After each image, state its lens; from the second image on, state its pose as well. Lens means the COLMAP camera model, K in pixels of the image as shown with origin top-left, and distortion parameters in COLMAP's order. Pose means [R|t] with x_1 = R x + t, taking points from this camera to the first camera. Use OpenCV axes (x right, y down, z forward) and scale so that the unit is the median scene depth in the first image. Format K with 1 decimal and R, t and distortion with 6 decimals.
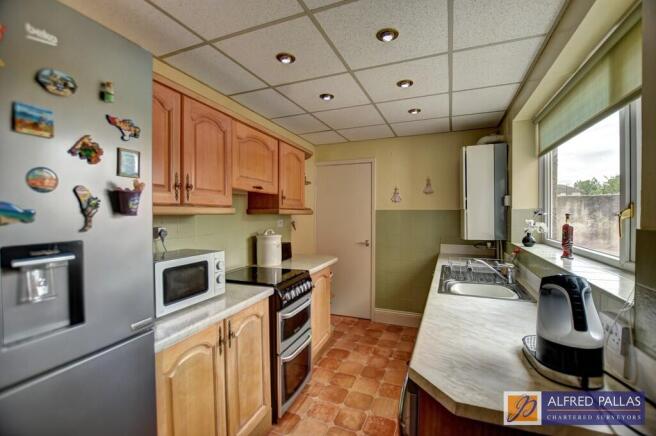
lens RADIAL K [[298.7, 0, 326.6], [0, 298.7, 215.8], [0, 0, 1]] dist [-0.000018, -0.000008]
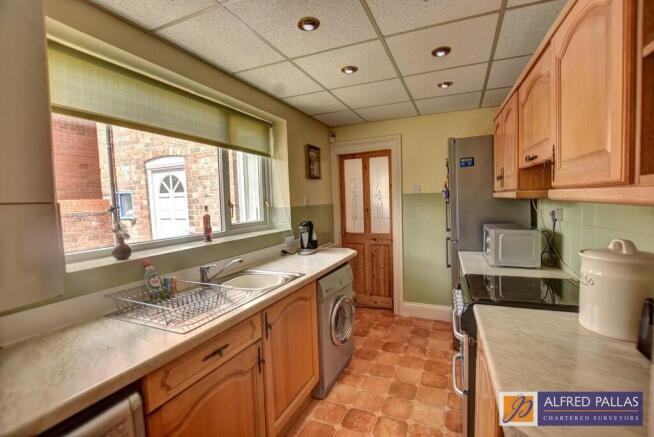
lens RADIAL K [[297.8, 0, 327.8], [0, 297.8, 217.4], [0, 0, 1]] dist [-0.000018, -0.000008]
pose [[-0.998856, 0.044046, 0.018618, 0.330810], [0.045211, 0.996689, 0.067578, -0.013173], [-0.015580, 0.068342, -0.997540, 1.824977]]
